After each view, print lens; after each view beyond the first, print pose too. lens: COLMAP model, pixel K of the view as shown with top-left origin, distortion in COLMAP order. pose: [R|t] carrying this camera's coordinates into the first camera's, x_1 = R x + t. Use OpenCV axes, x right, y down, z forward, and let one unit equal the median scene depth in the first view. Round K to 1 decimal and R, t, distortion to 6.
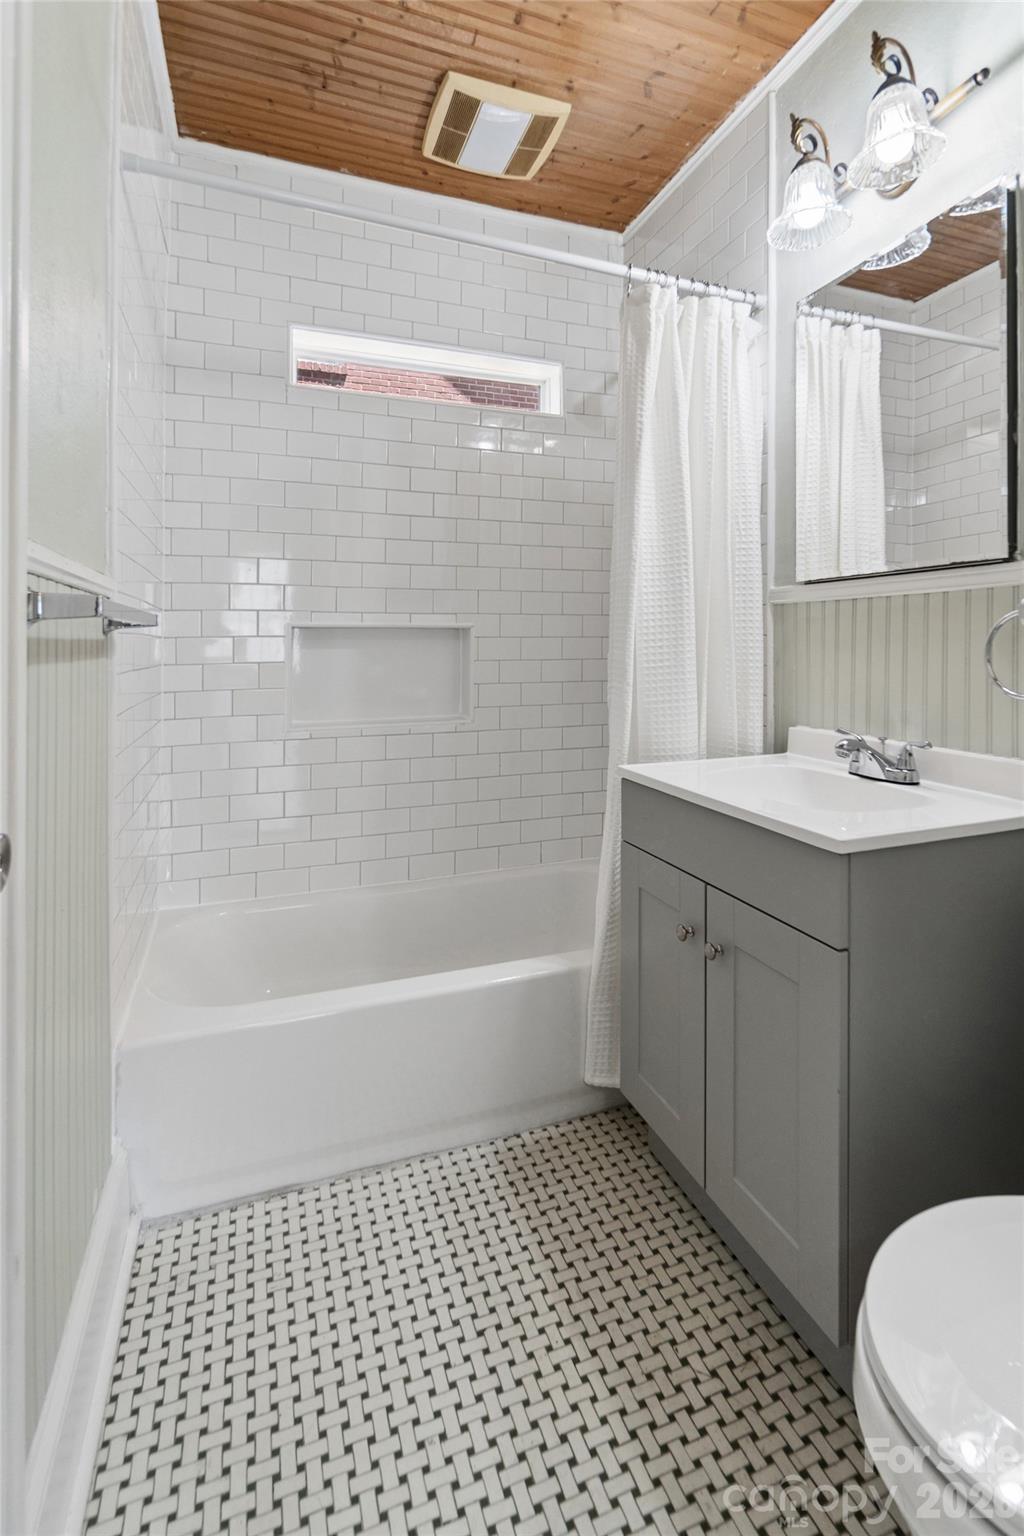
lens RADIAL K [[673.2, 0, 503.1], [0, 673.2, 612.1], [0, 0, 1]] dist [-0.010113, 0.000292]
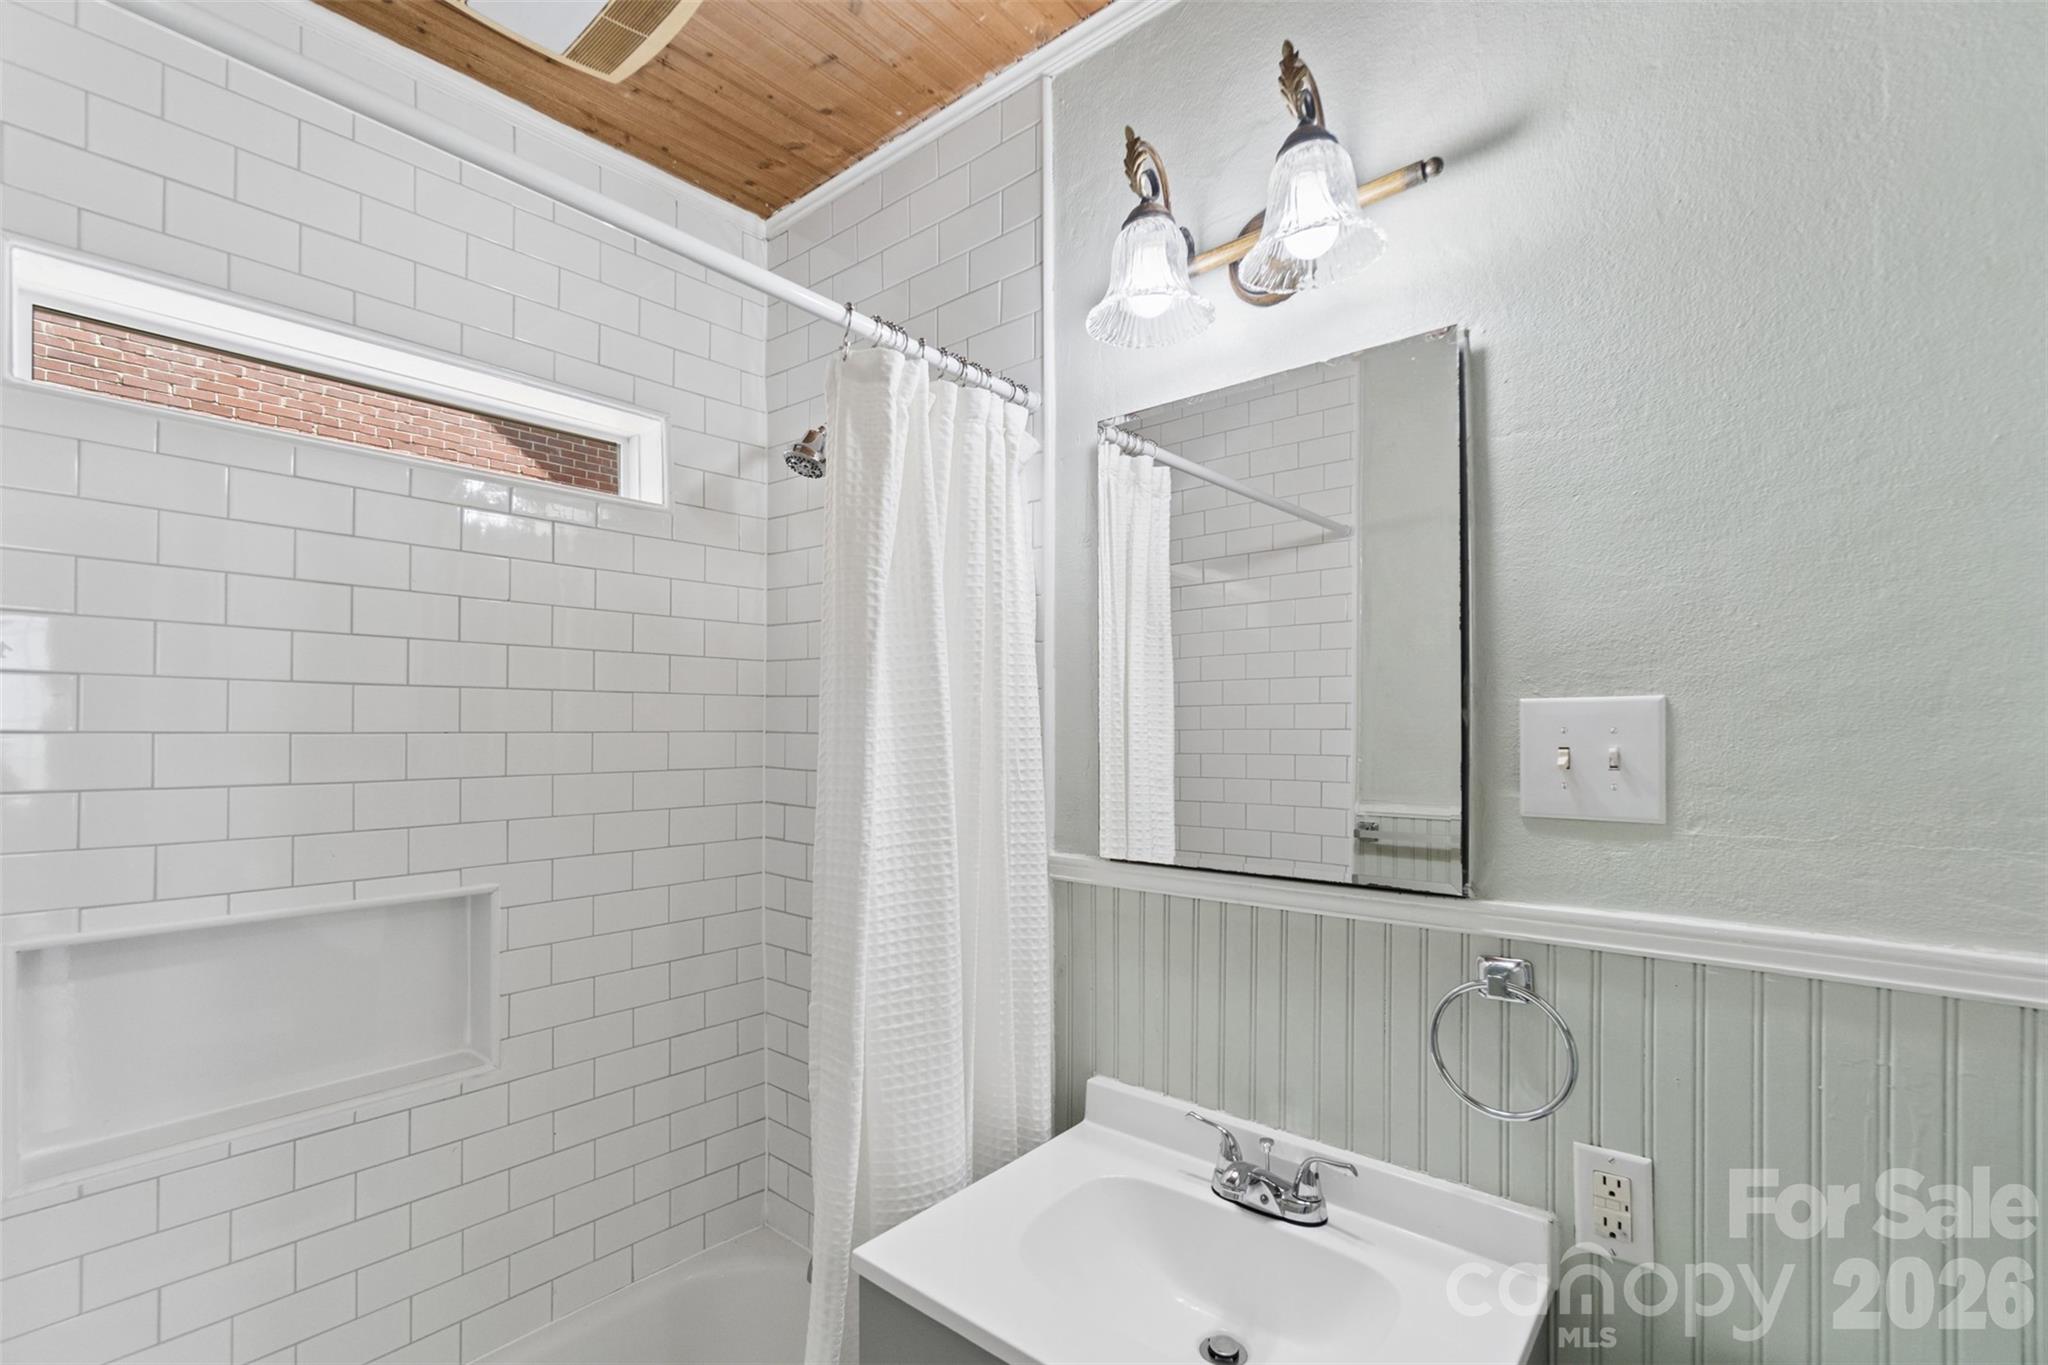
lens RADIAL K [[888.8, 0, 989.3], [0, 888.8, 719.4], [0, 0, 1]] dist [-0.001167, 0.000034]
pose [[0.874694, -0.004163, 0.484657, -0.066667], [0.001540, 0.999982, 0.005811, -0.174535], [-0.484673, -0.004336, 0.874685, 0.292254]]
